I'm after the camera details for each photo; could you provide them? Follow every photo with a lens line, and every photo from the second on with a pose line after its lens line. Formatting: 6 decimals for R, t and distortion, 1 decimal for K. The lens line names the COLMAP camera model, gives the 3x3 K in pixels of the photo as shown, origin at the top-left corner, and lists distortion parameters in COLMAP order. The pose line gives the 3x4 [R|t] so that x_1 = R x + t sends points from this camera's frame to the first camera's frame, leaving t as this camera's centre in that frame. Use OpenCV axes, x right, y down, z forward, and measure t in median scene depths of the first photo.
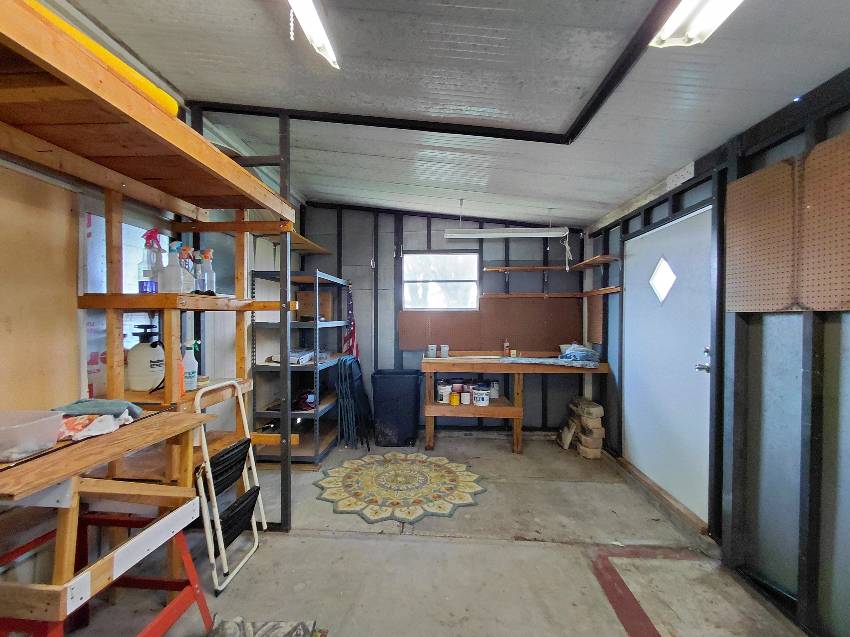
lens RADIAL K [[391.7, 0, 421.4], [0, 391.7, 318.4], [0, 0, 1]] dist [0.009215, -0.004247]
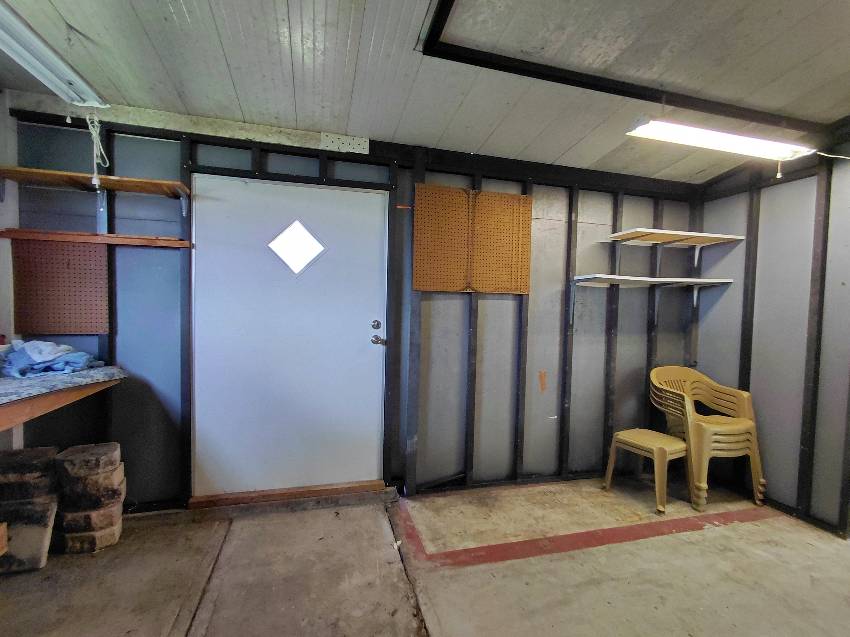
lens RADIAL K [[391.7, 0, 421.6], [0, 391.7, 320.2], [0, 0, 1]] dist [0.009215, -0.004247]
pose [[-0.304709, -0.053833, 0.950923, -0.337594], [-0.015837, 0.998550, 0.051455, 0.012274], [-0.952314, 0.000619, -0.305120, 1.195937]]
